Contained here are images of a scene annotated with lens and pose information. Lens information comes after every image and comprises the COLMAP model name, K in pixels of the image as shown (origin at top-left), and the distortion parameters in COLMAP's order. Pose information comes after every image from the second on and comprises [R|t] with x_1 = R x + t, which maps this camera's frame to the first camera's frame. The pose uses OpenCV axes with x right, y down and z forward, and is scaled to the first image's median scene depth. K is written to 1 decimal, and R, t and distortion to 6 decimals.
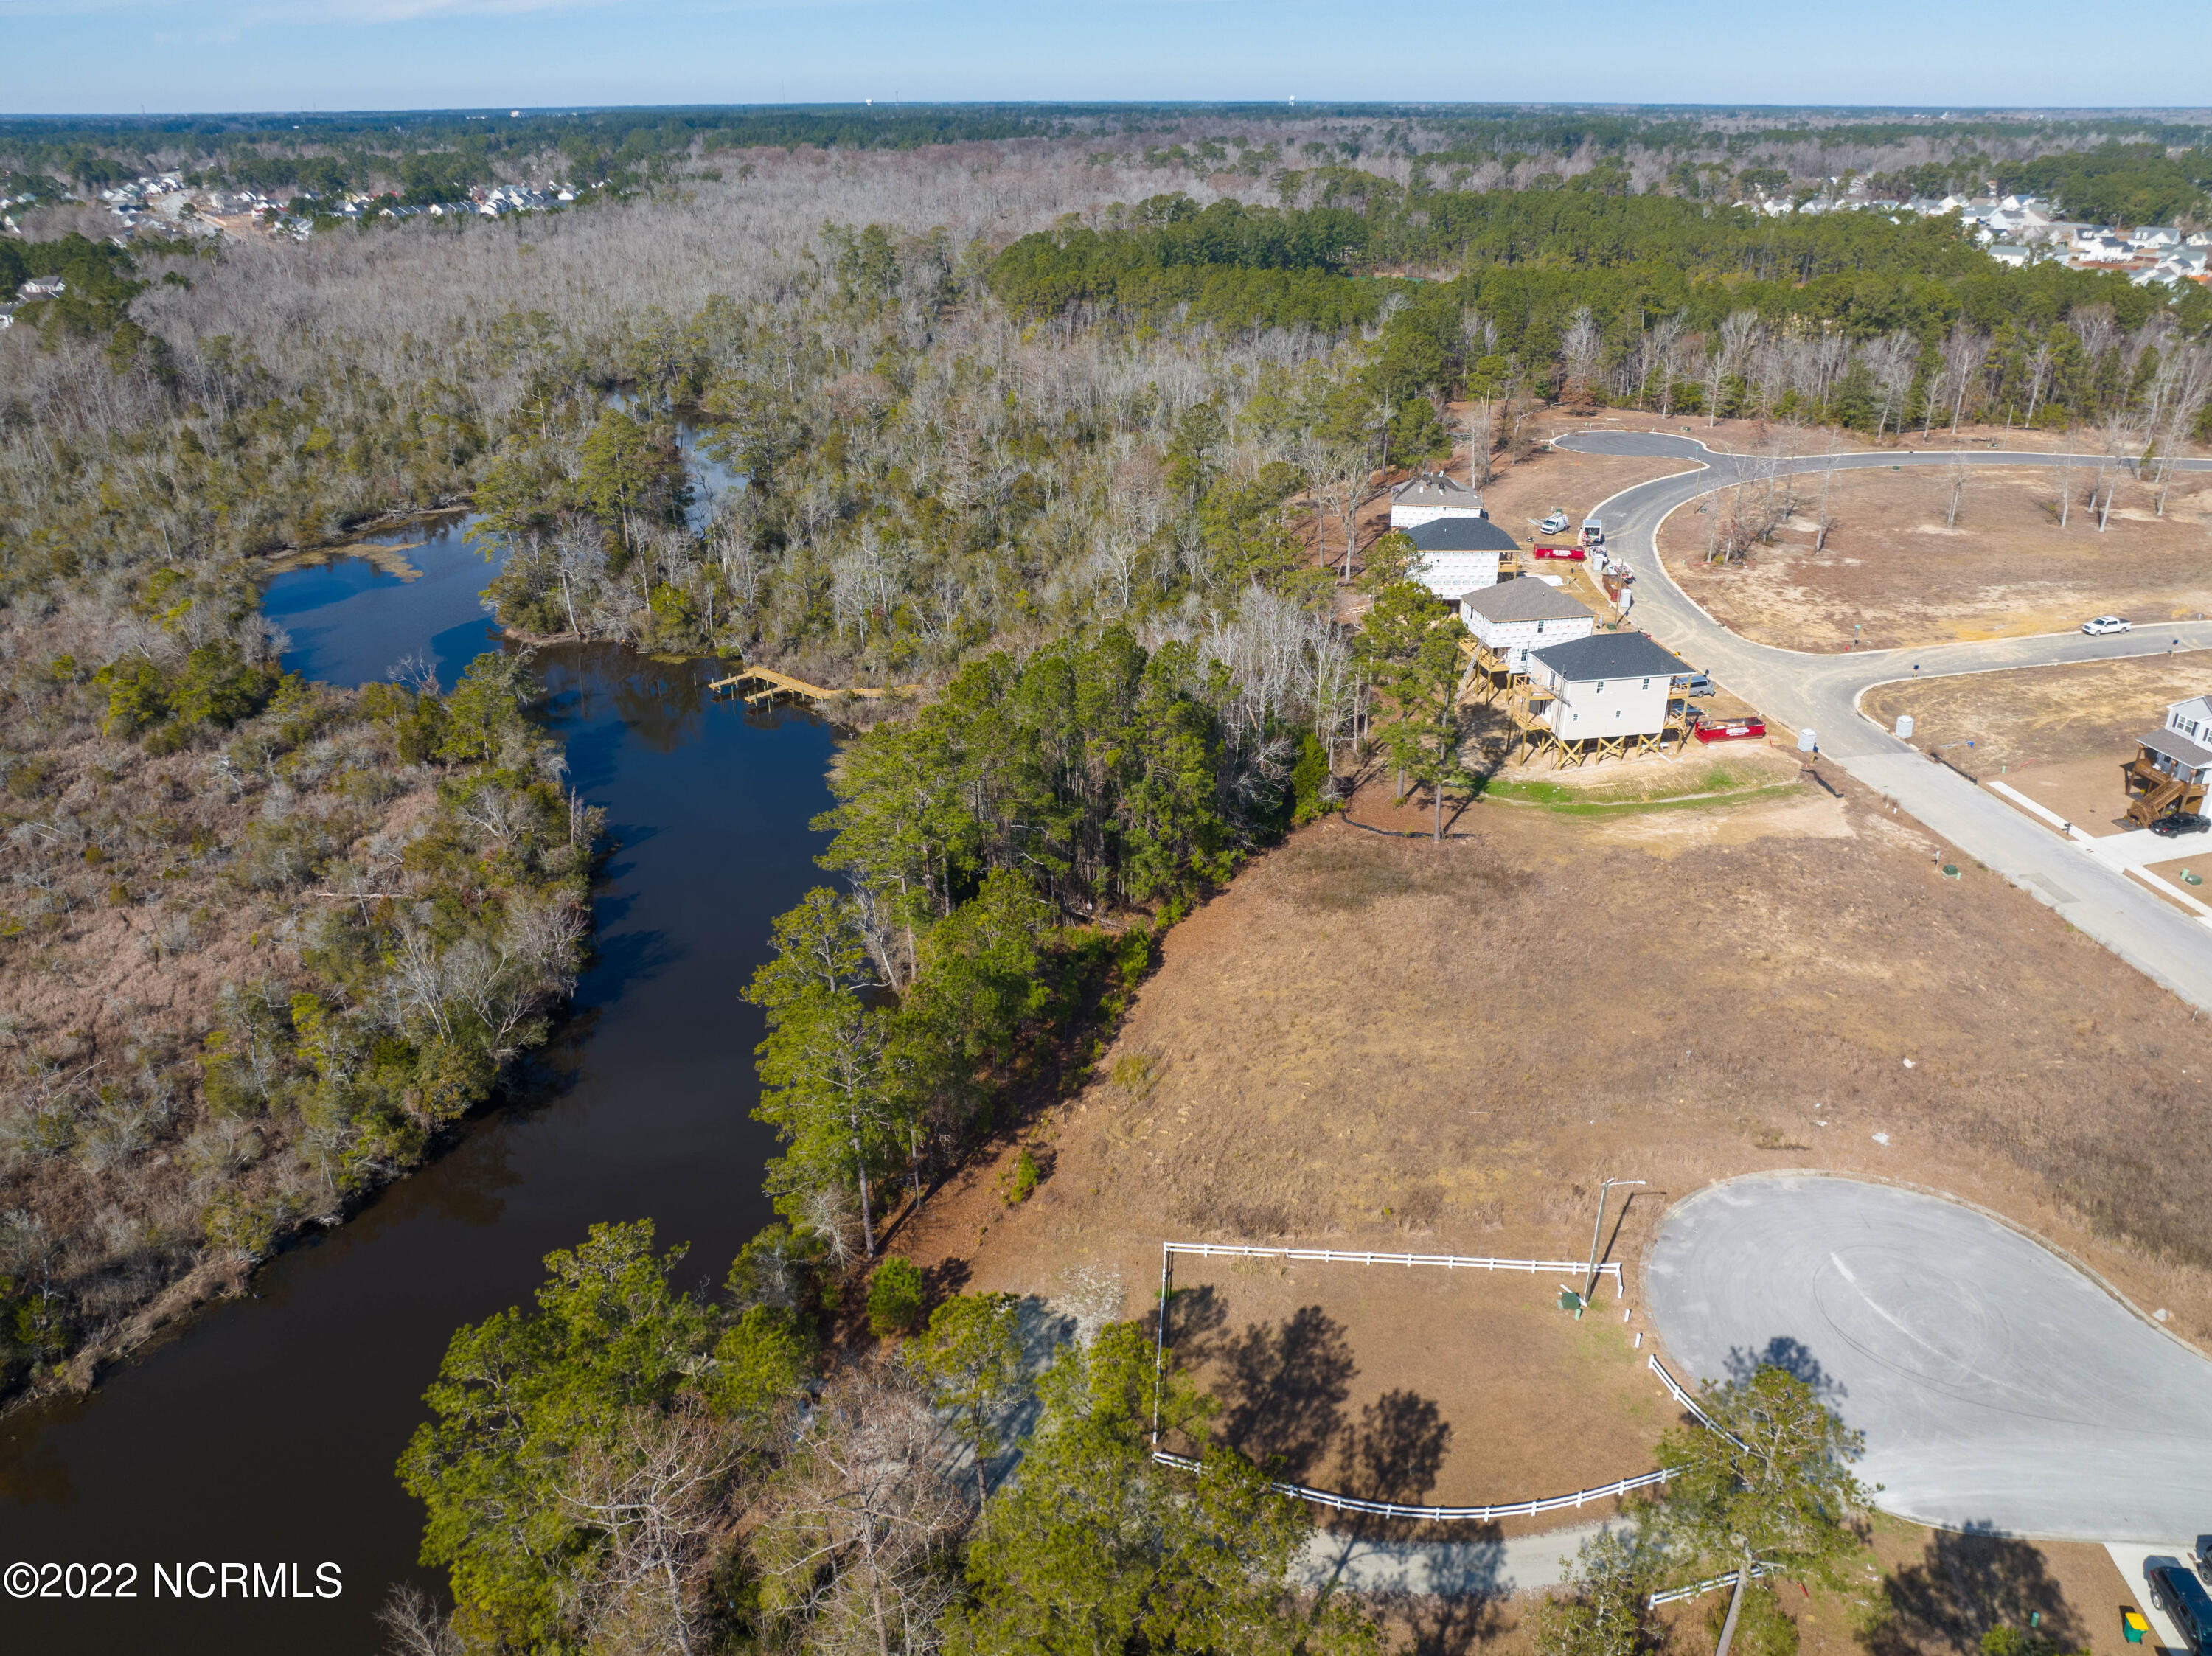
lens RADIAL K [[1553.3, 0, 1106.1], [0, 1553.3, 827.8], [0, 0, 1]] dist [-0.029156, -0.003765]
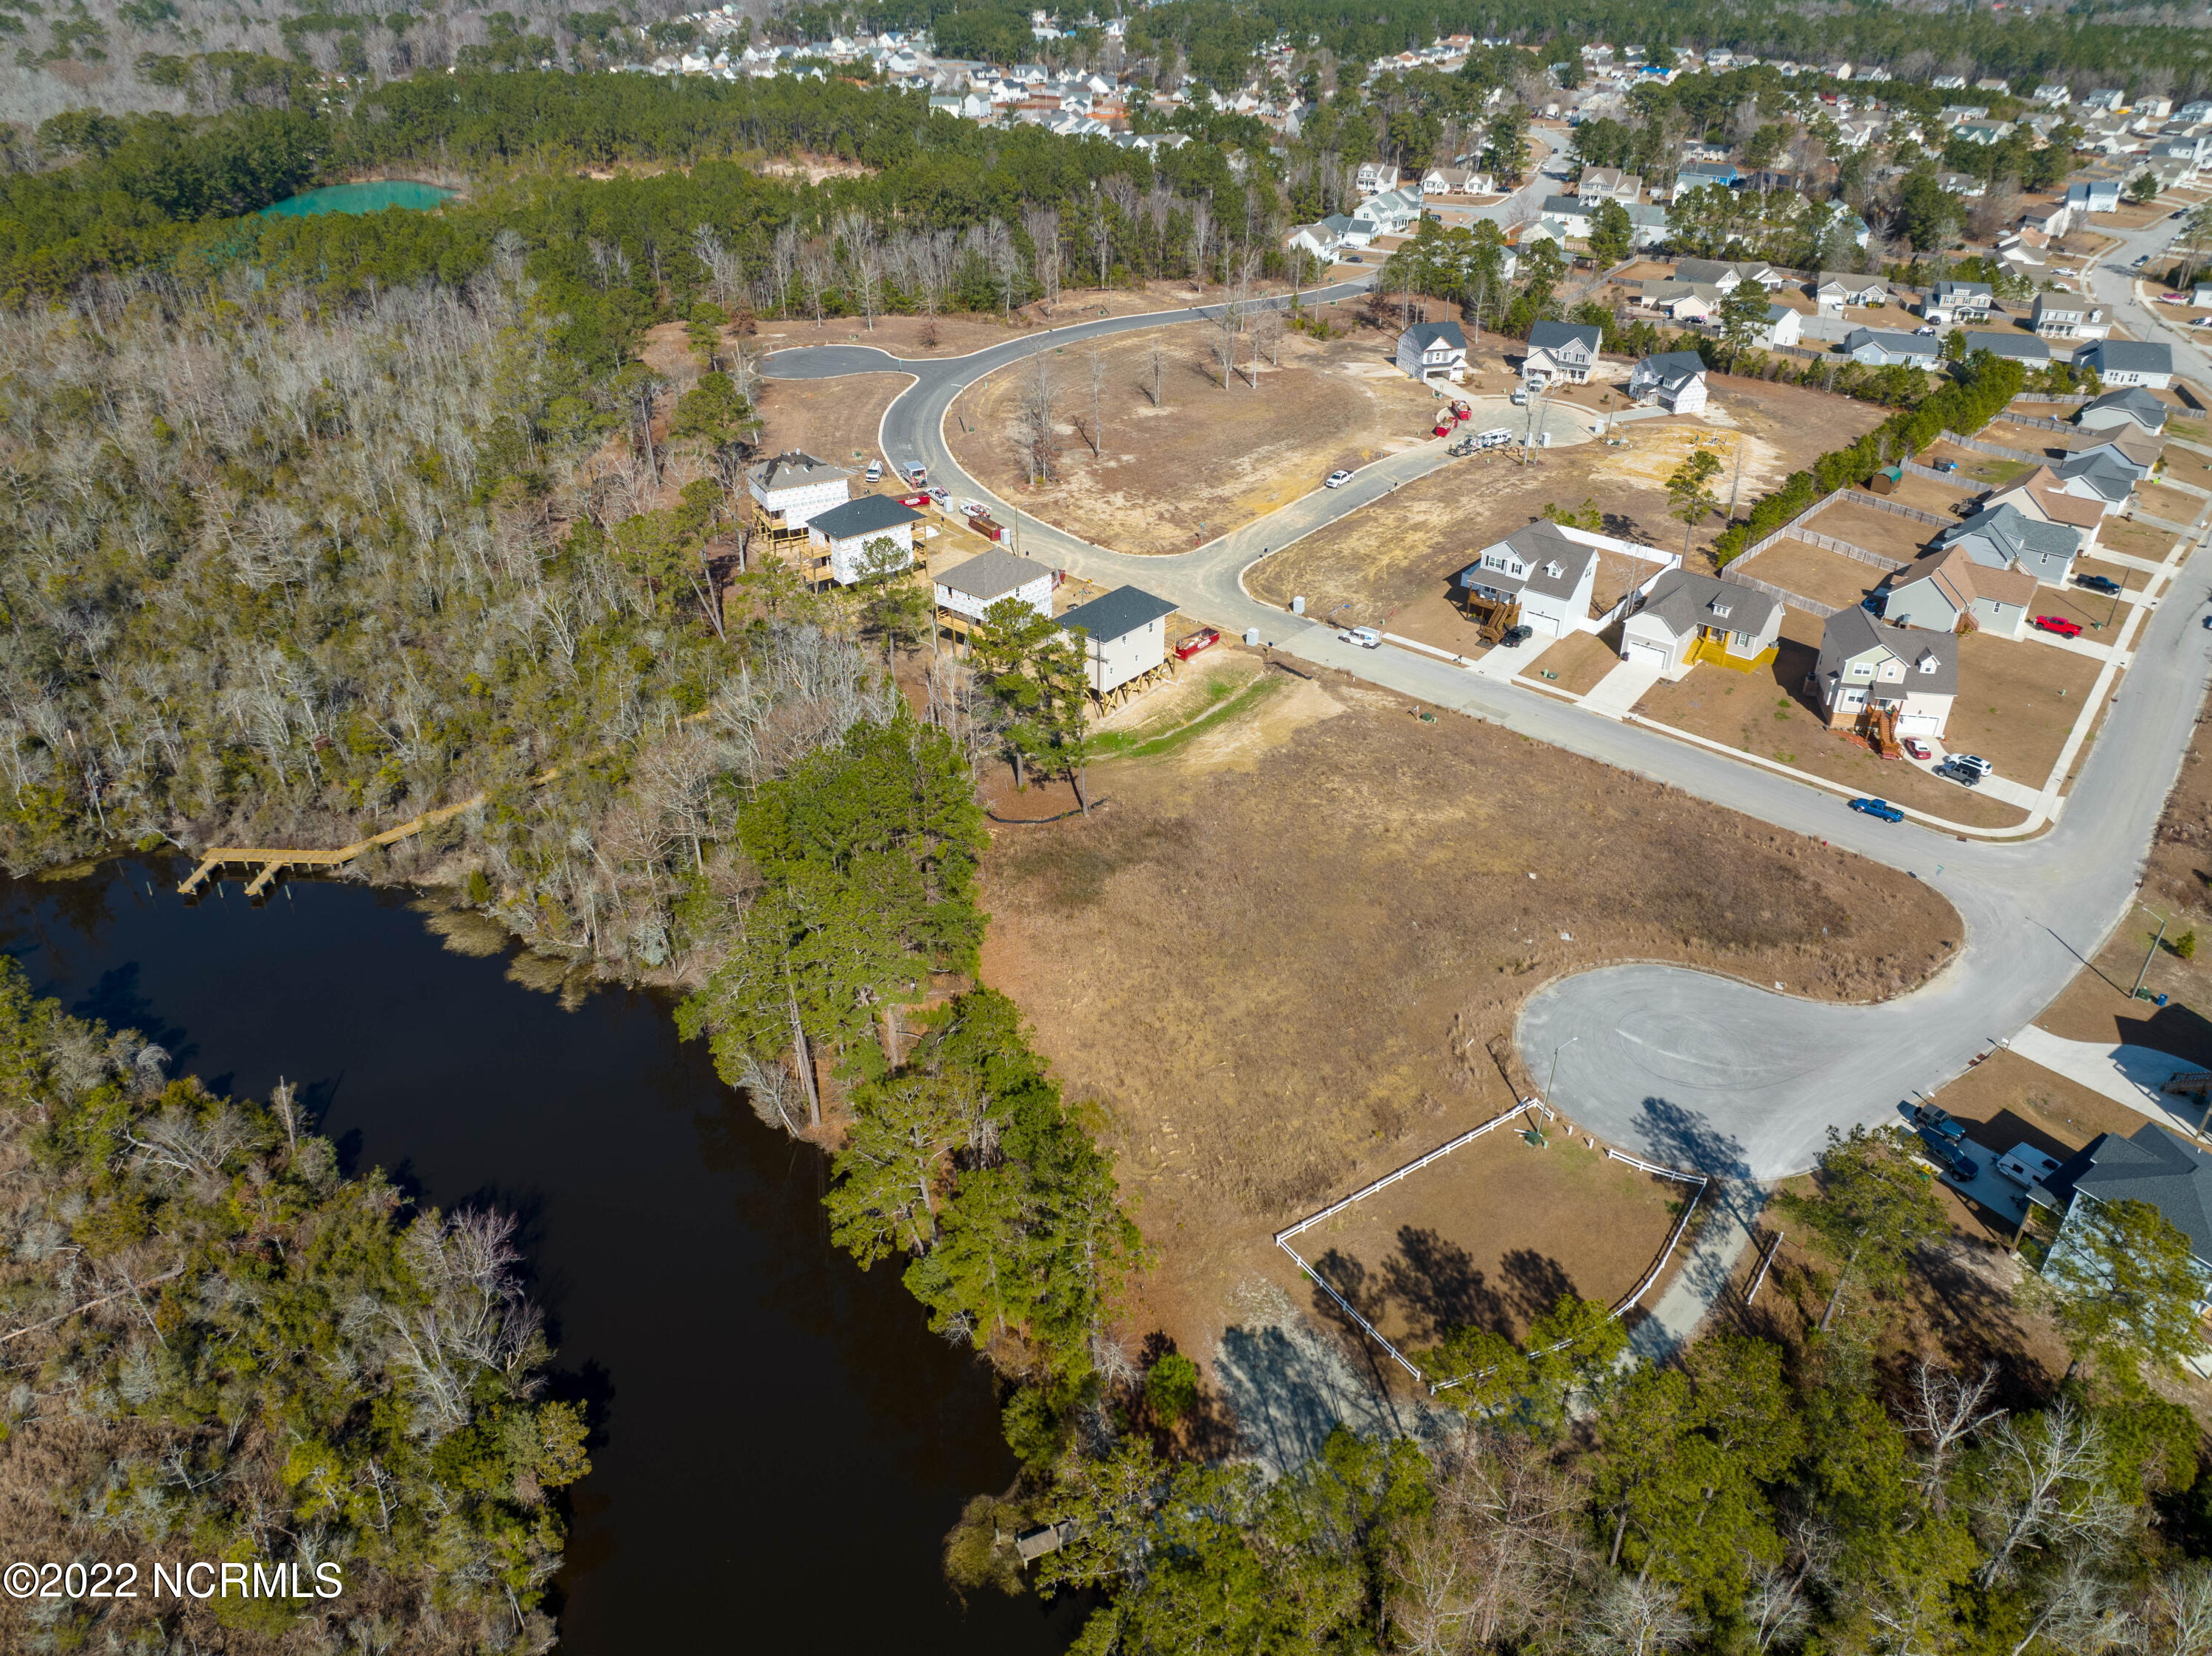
lens RADIAL K [[1553.3, 0, 1106.6], [0, 1553.3, 826.7], [0, 0, 1]] dist [-0.029156, -0.003765]
pose [[0.779487, -0.316116, 0.540806, -0.367326], [0.263745, 0.948697, 0.174393, -0.165881], [-0.568189, 0.006698, 0.822871, 0.051674]]
